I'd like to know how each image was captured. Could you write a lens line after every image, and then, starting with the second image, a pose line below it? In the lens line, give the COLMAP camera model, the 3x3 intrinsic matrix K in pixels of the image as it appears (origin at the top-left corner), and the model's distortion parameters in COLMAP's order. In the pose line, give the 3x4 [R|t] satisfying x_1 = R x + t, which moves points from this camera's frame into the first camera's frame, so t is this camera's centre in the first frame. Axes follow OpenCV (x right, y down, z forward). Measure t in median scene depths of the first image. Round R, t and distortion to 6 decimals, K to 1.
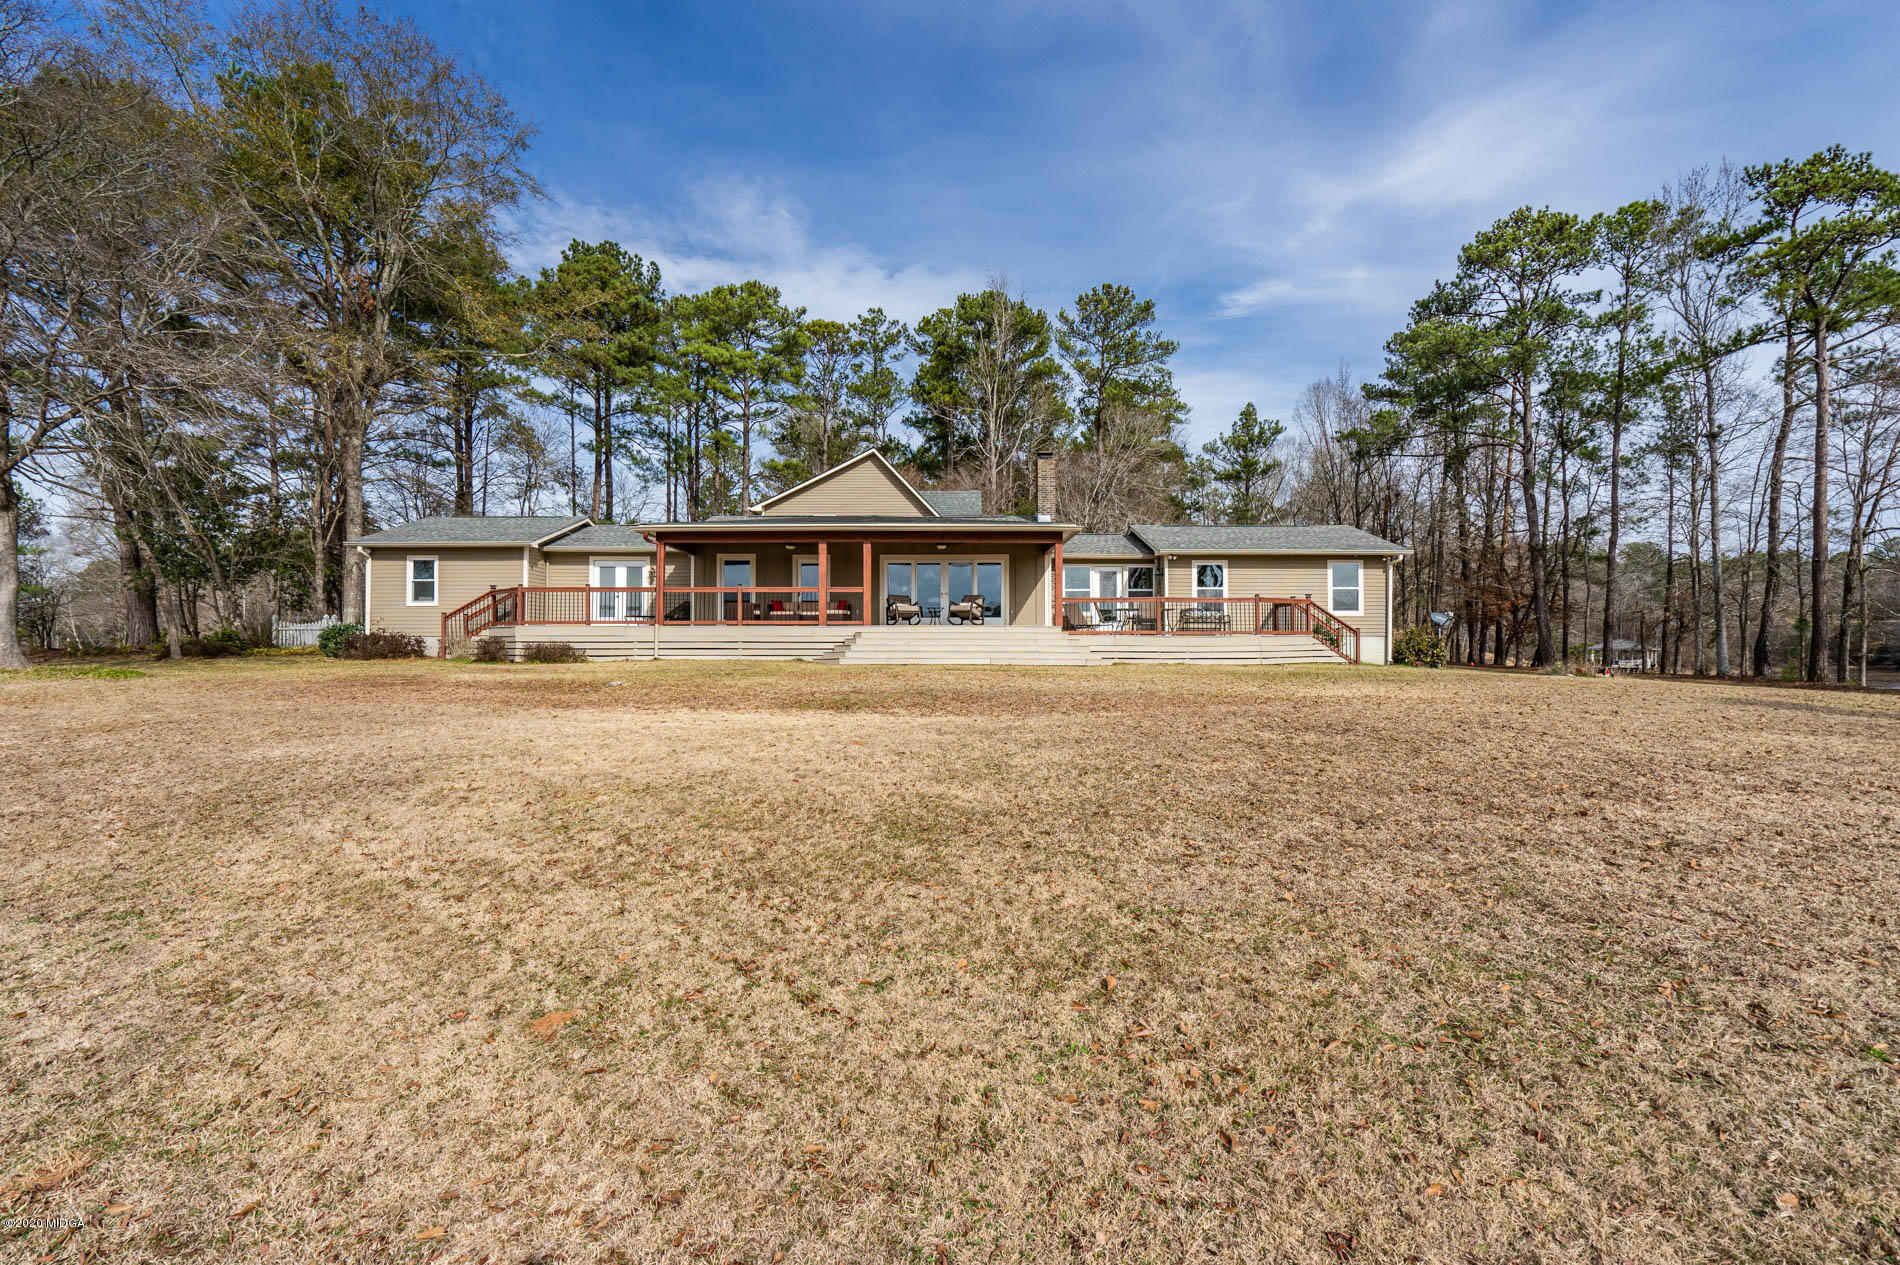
lens RADIAL K [[873.2, 0, 945.9], [0, 873.2, 639.9], [0, 0, 1]] dist [-0.001768, 0.001092]
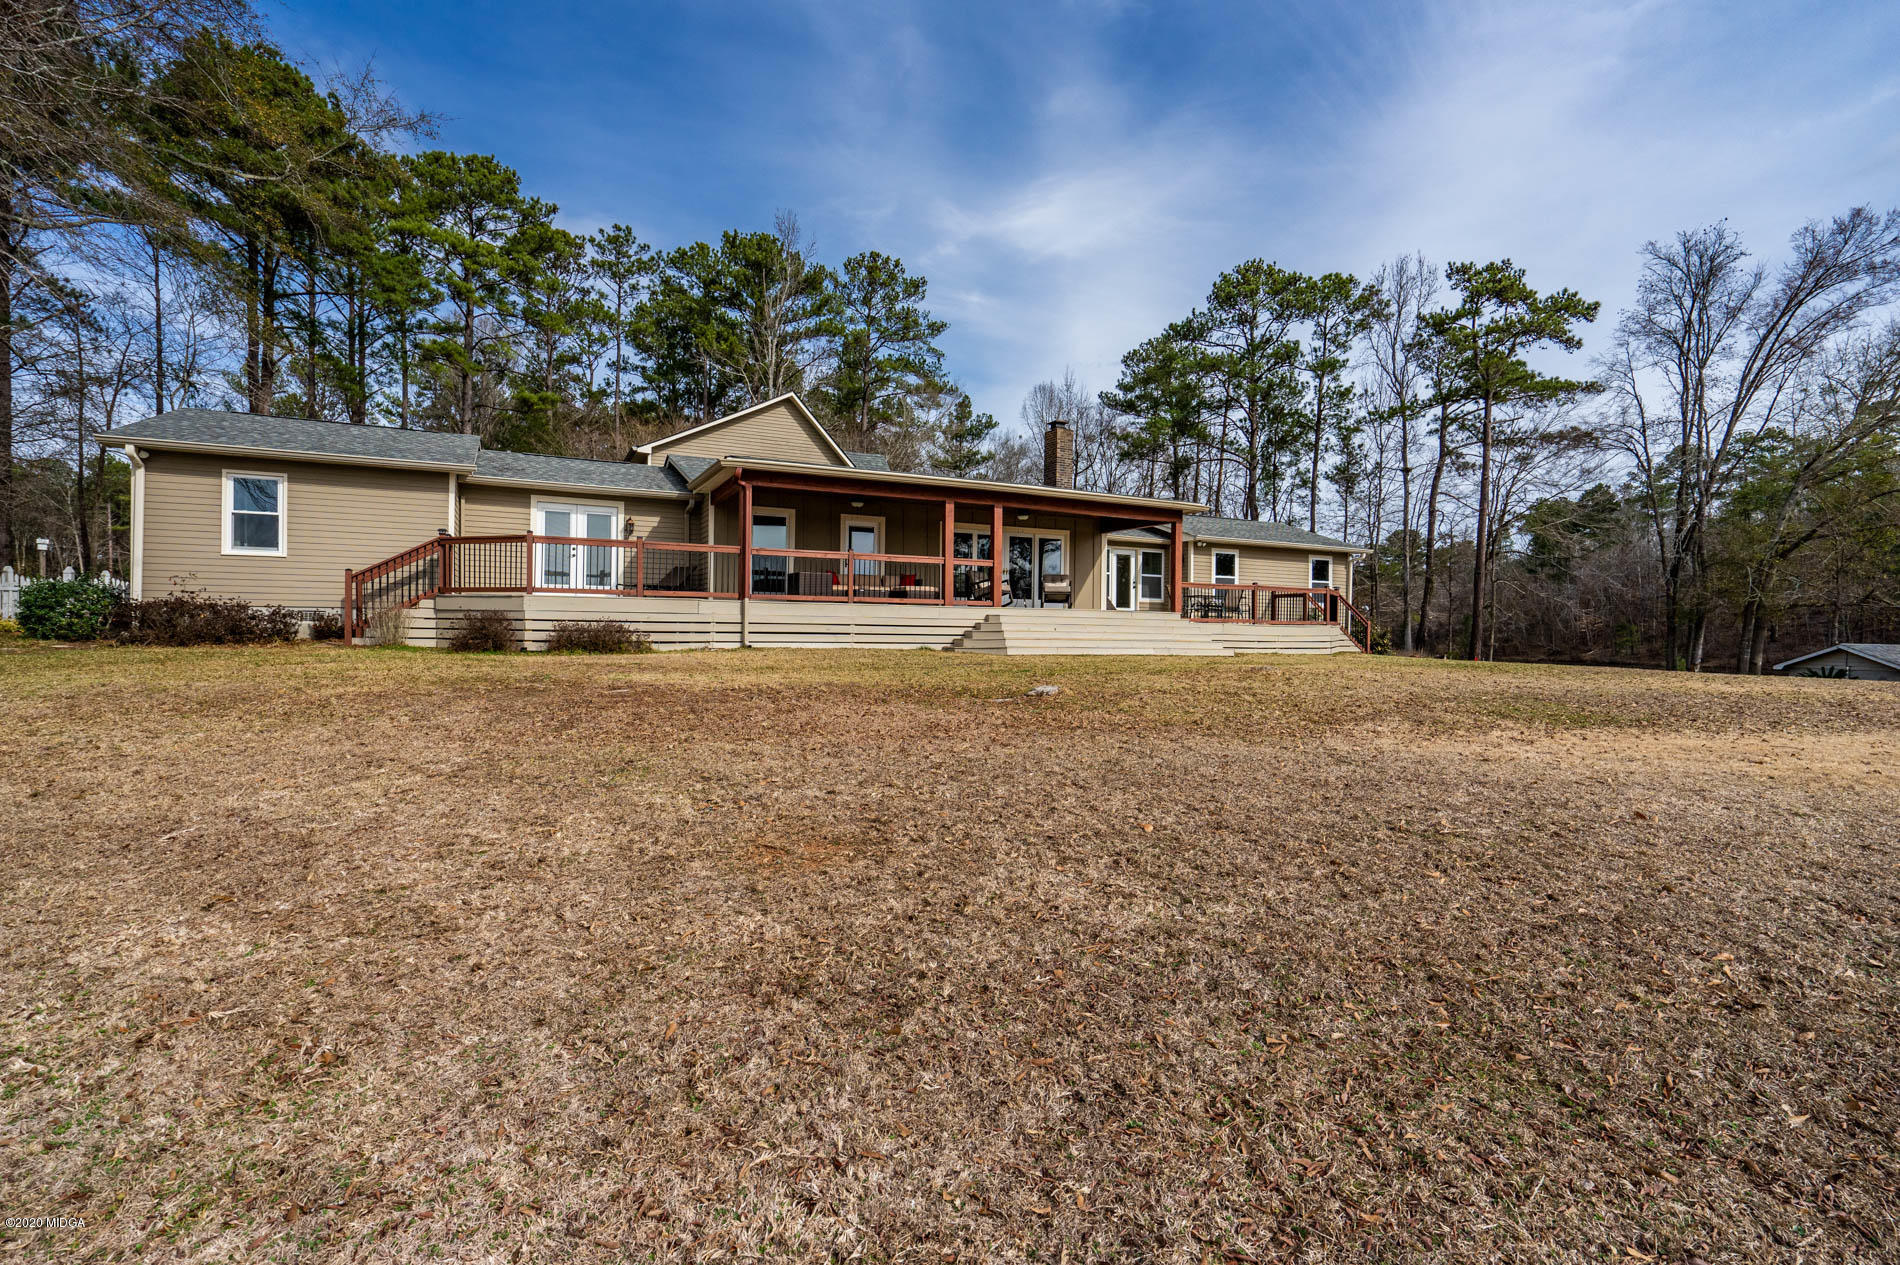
lens RADIAL K [[873.2, 0, 932.6], [0, 873.2, 629.5], [0, 0, 1]] dist [-0.001768, 0.001092]
pose [[0.894179, 0.011254, 0.447568, -0.448570], [-0.016800, 0.999823, 0.008423, -0.000813], [-0.447394, -0.015051, 0.894210, 0.252318]]
